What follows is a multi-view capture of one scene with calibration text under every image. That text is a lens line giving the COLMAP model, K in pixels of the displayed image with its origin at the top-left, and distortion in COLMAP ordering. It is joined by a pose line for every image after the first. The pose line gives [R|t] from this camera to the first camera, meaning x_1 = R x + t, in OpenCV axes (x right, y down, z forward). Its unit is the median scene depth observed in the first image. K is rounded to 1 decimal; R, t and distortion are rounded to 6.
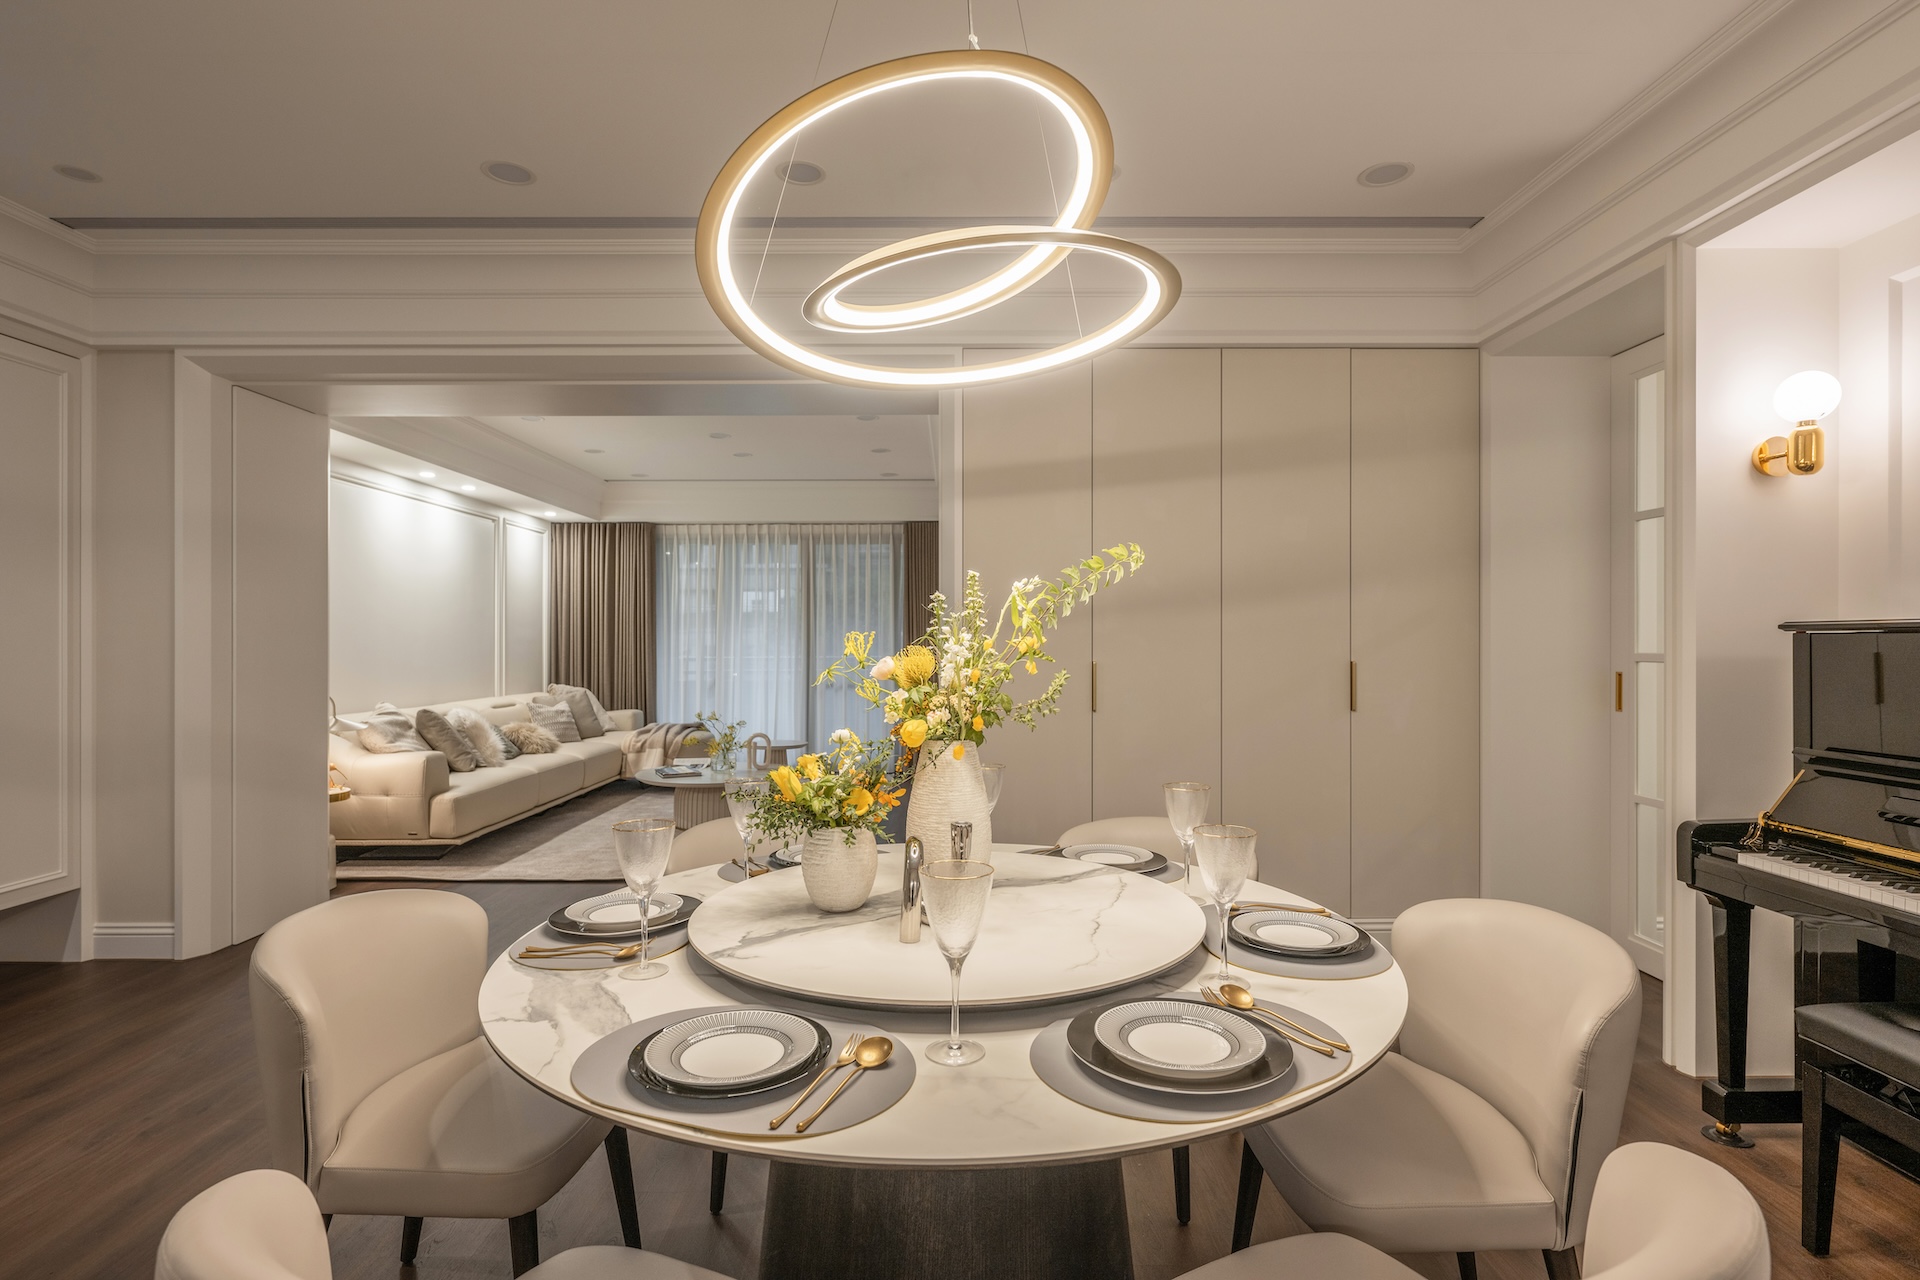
lens RADIAL K [[940.9, 0, 955.4], [0, 940.9, 643.5], [0, 0, 1]] dist [0.001088, -0.001239]
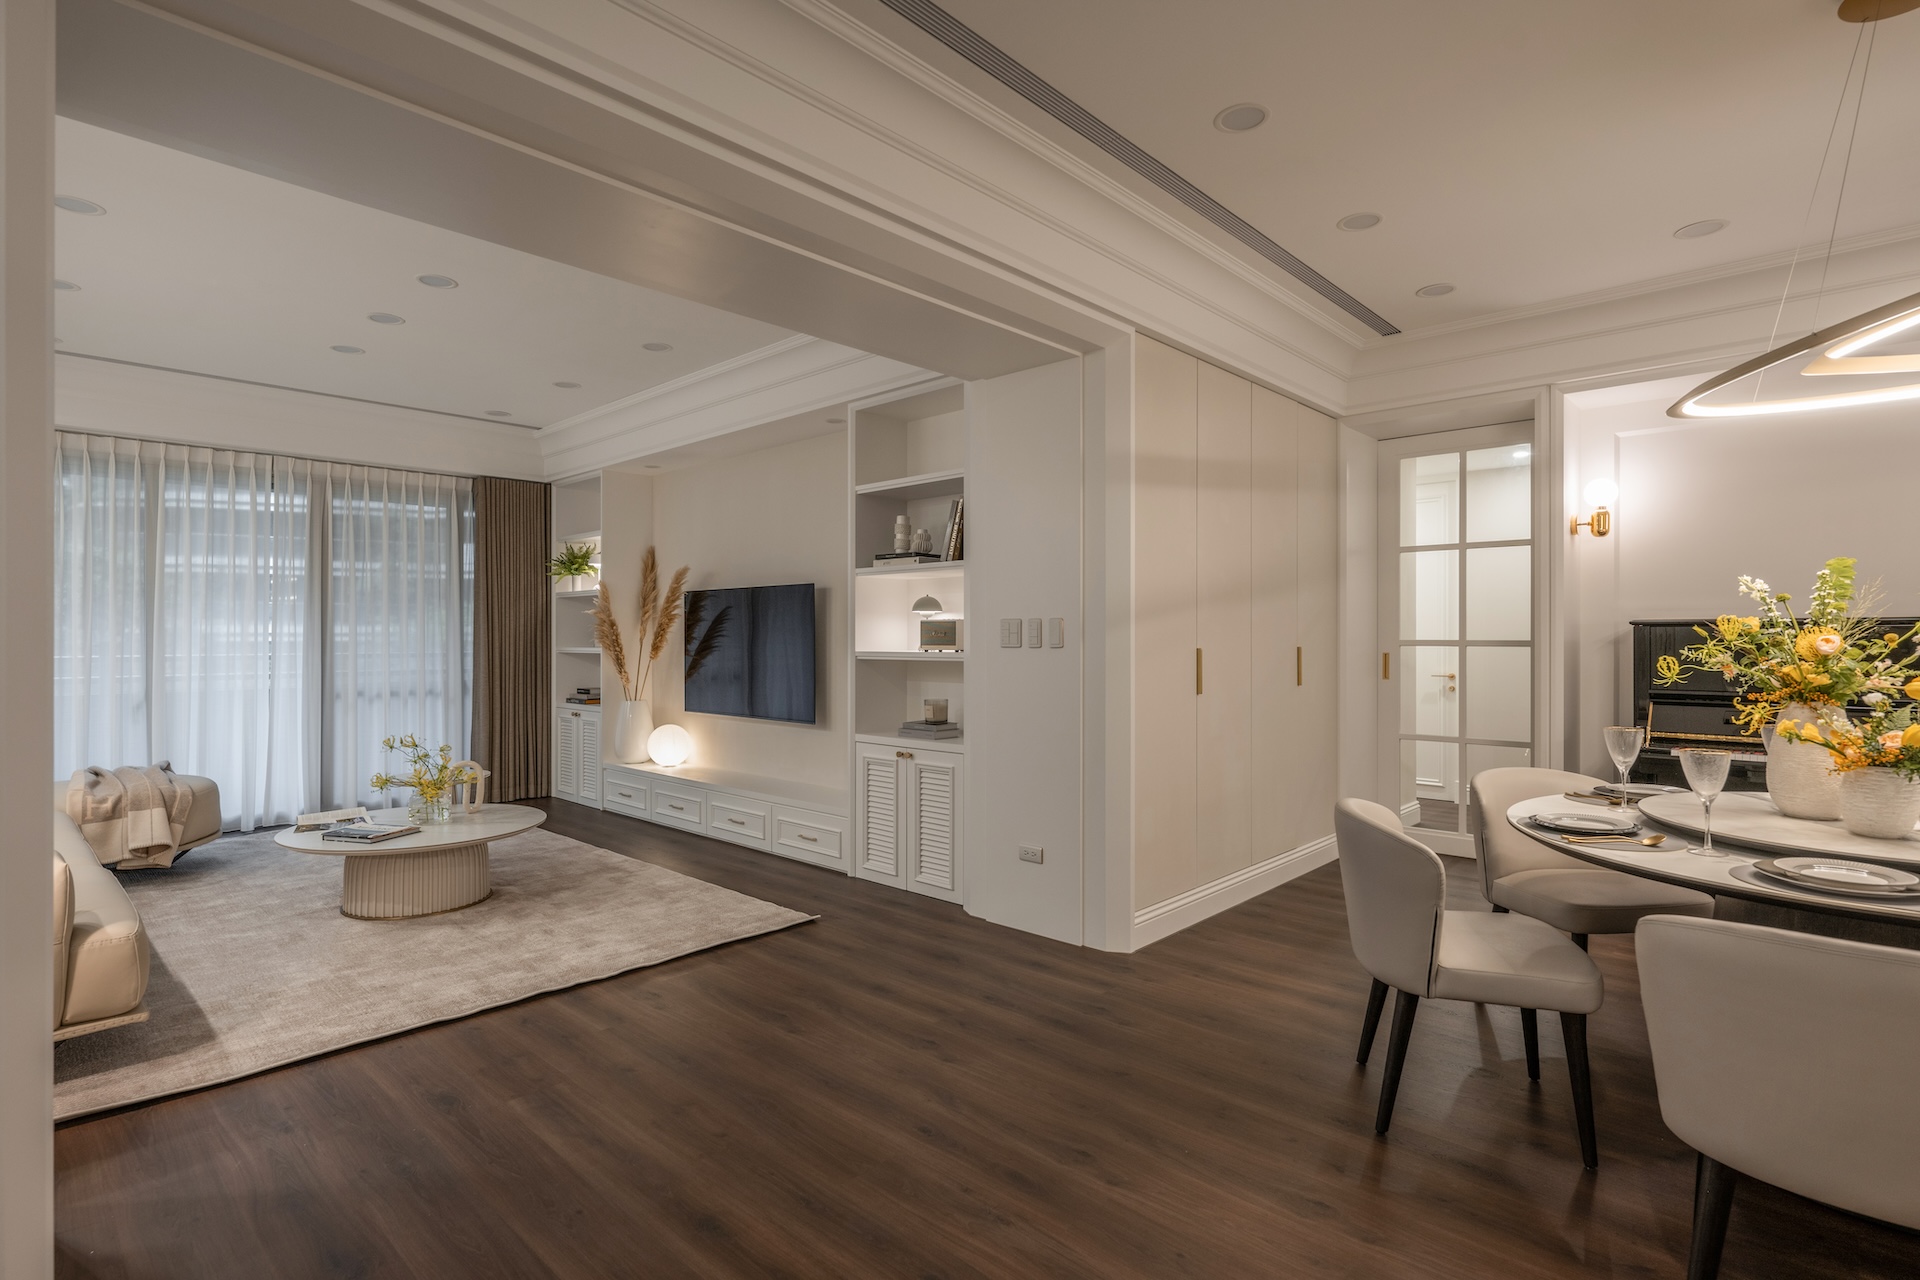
lens RADIAL K [[940.9, 0, 957.6], [0, 940.9, 636.2], [0, 0, 1]] dist [0.001088, -0.001239]
pose [[0.685844, 0.003760, 0.727739, -0.844255], [-0.000227, 0.999988, -0.004953, 0.011408], [-0.727749, 0.003232, 0.685836, 0.467008]]
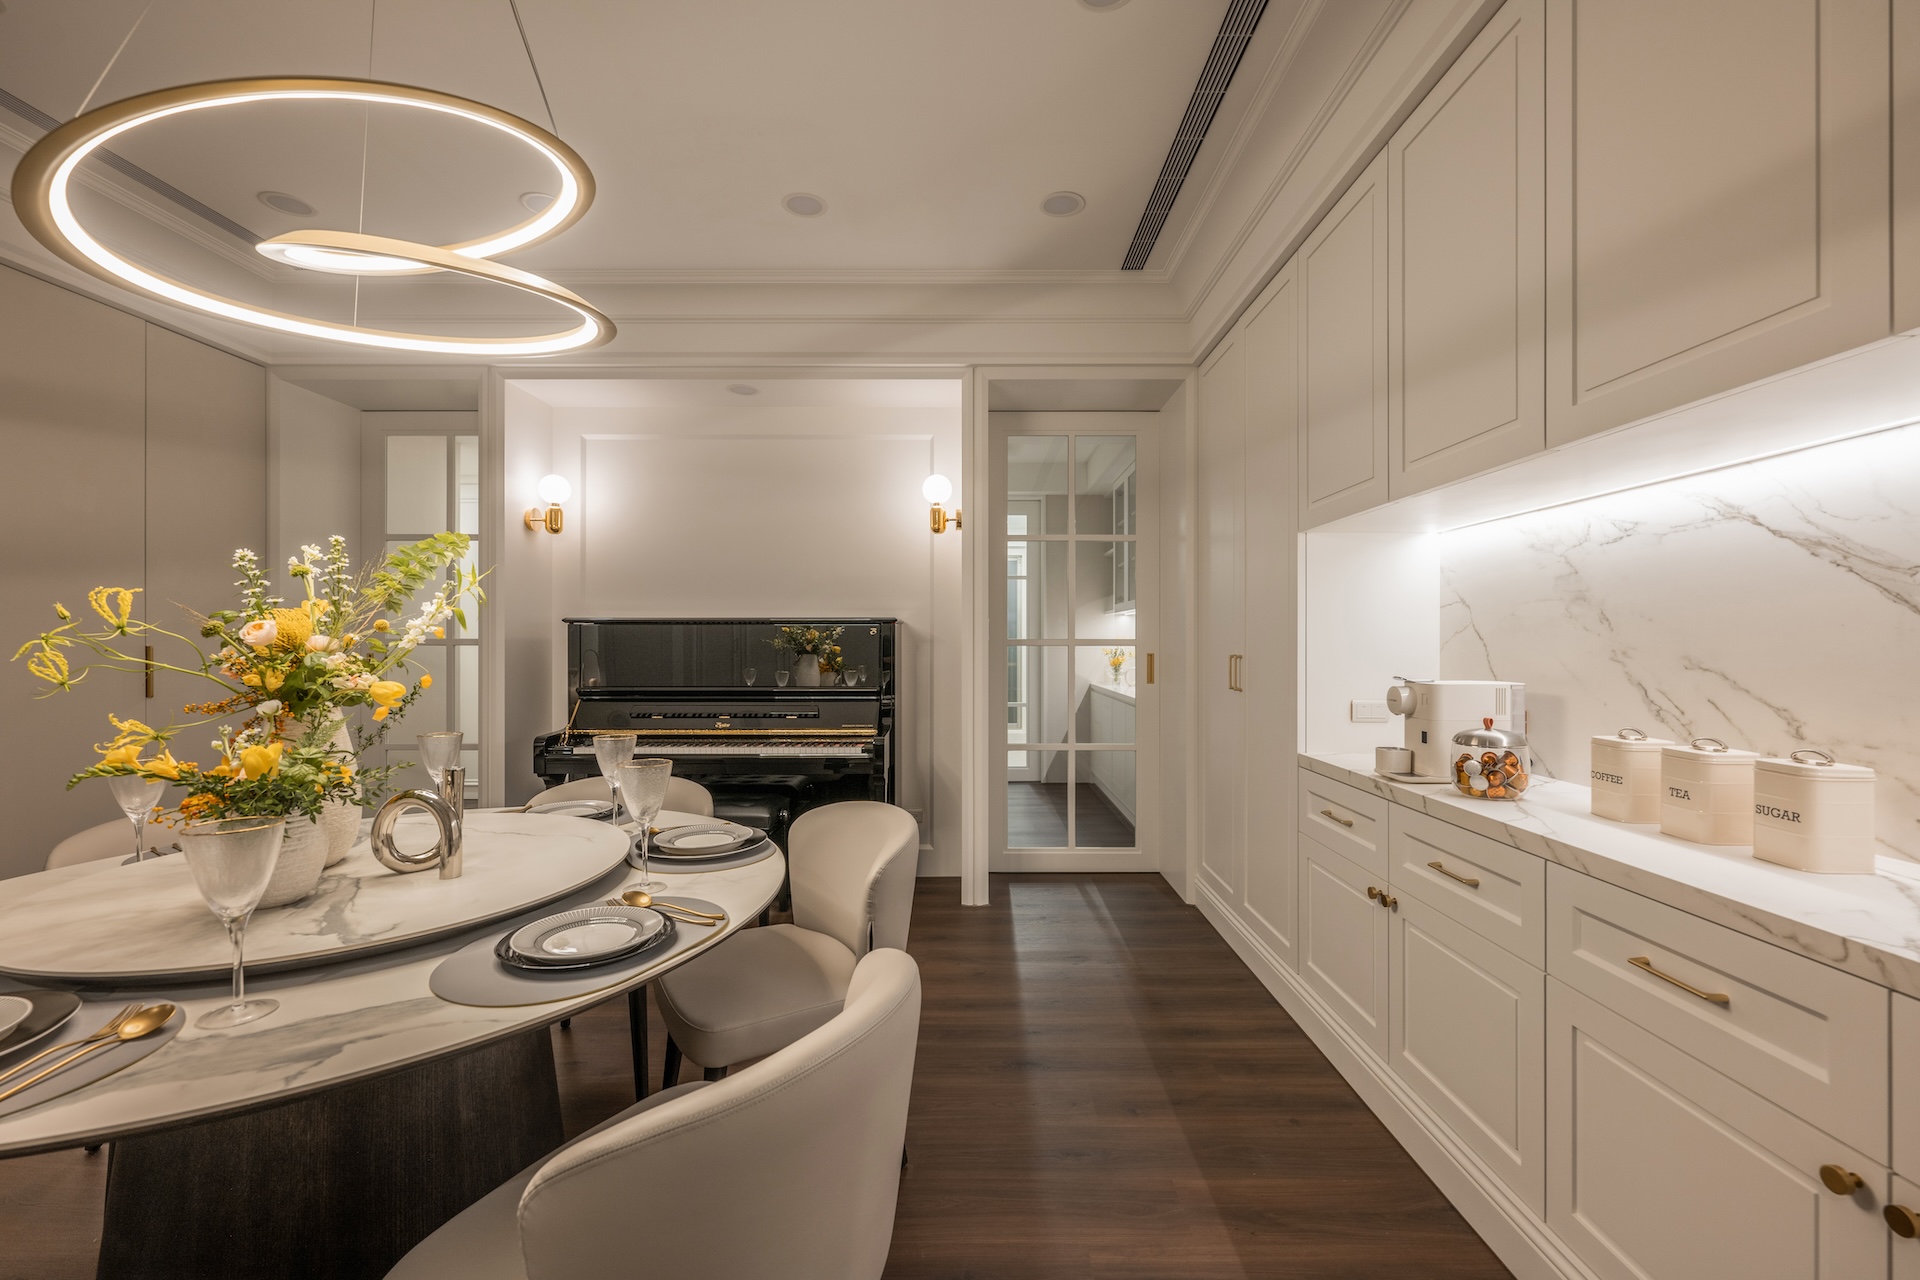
lens RADIAL K [[785.9, 0, 965.8], [0, 785.9, 643.9], [0, 0, 1]] dist [-0.000626, -0.000609]
pose [[0.005838, -0.000449, 0.999983, -0.386726], [0.001501, 0.999999, 0.000440, 0.018001], [-0.999982, 0.001498, 0.005839, 0.158401]]
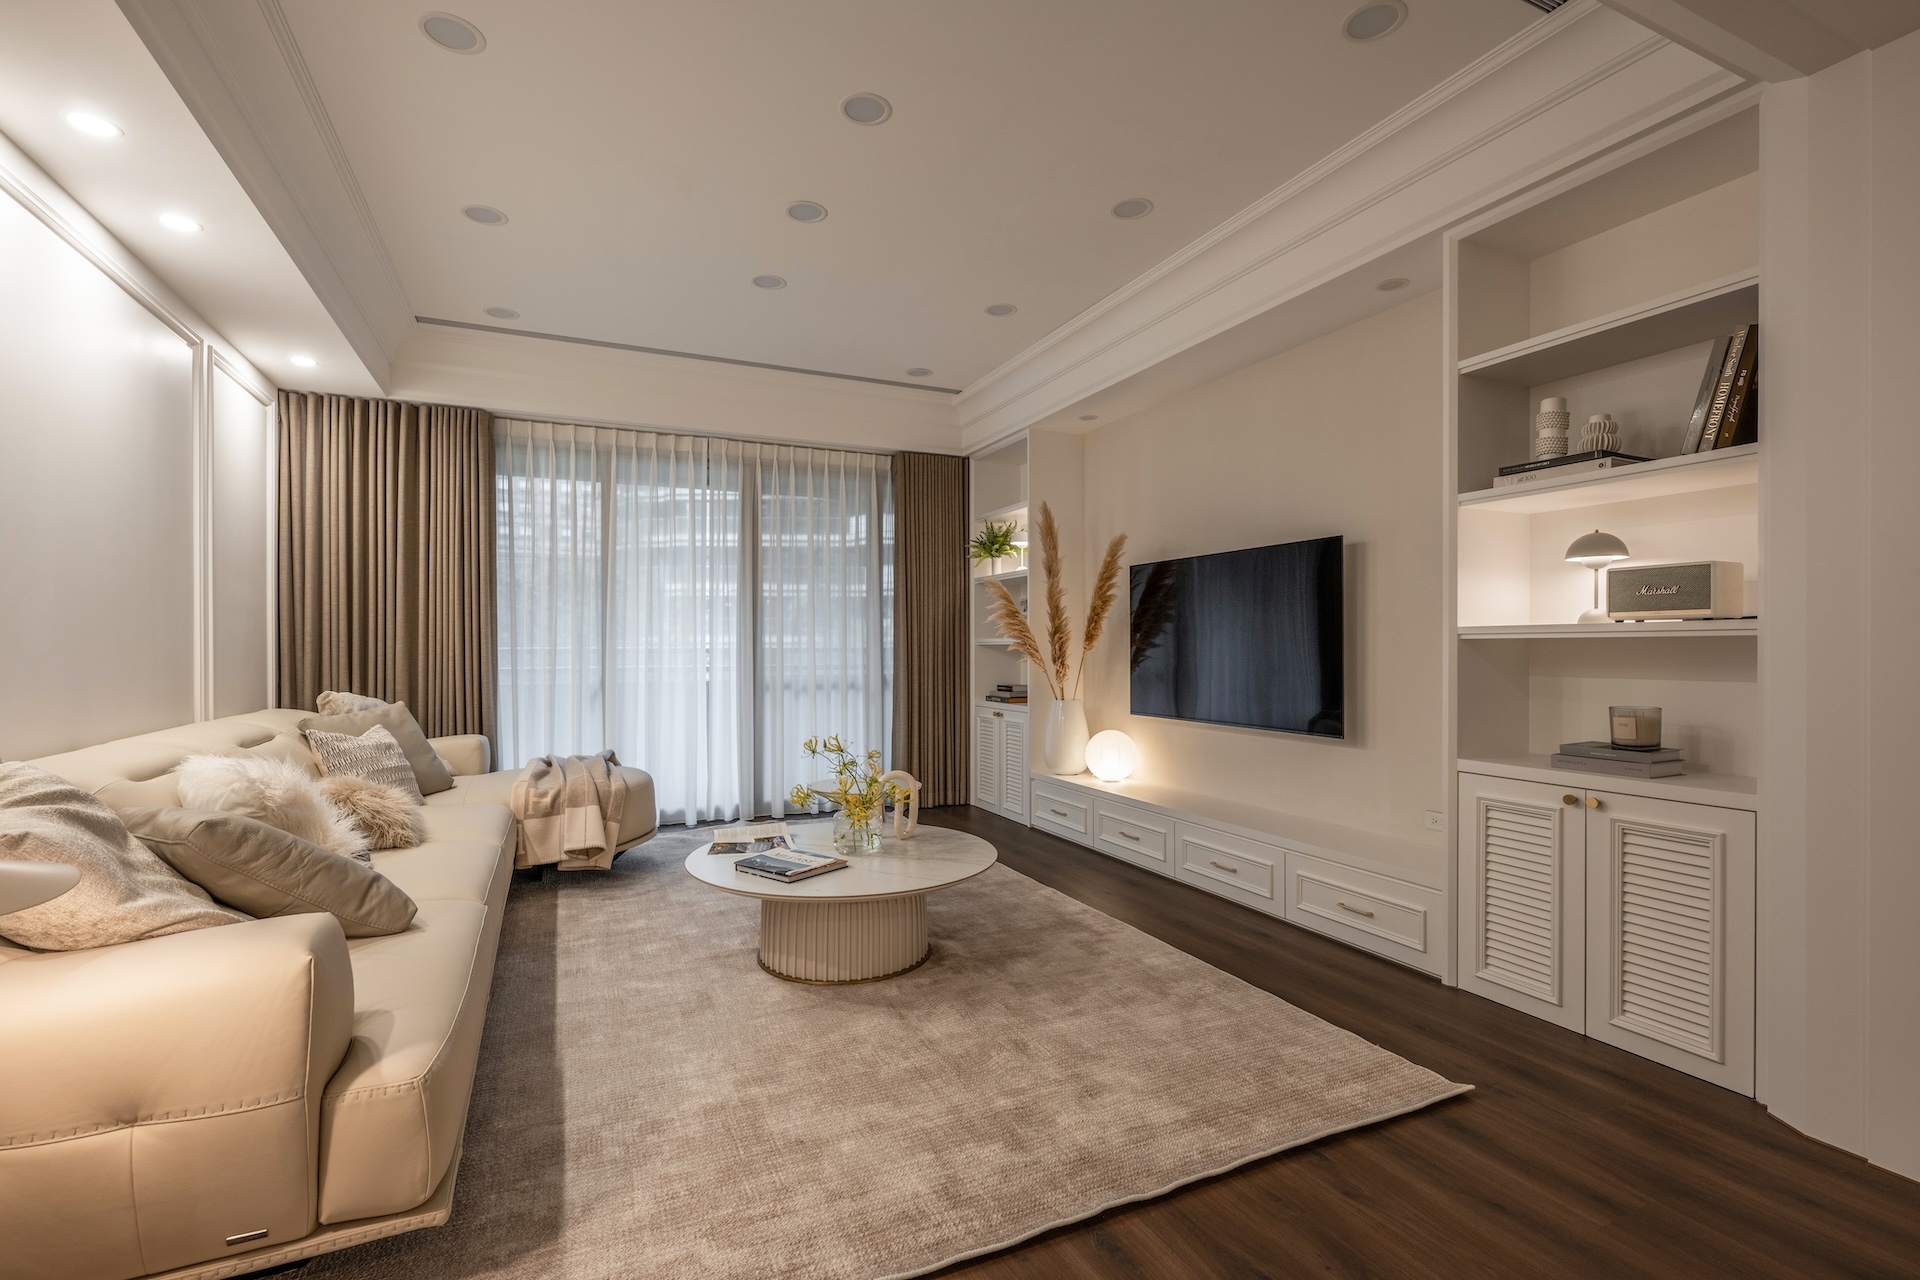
lens RADIAL K [[861.9, 0, 956.7], [0, 861.9, 651.4], [0, 0, 1]] dist [-0.001837, 0.002202]
pose [[0.908009, -0.001012, 0.418949, -0.697680], [0.000302, 0.999998, 0.001761, 0.046026], [-0.418950, -0.001472, 0.908008, 0.970214]]
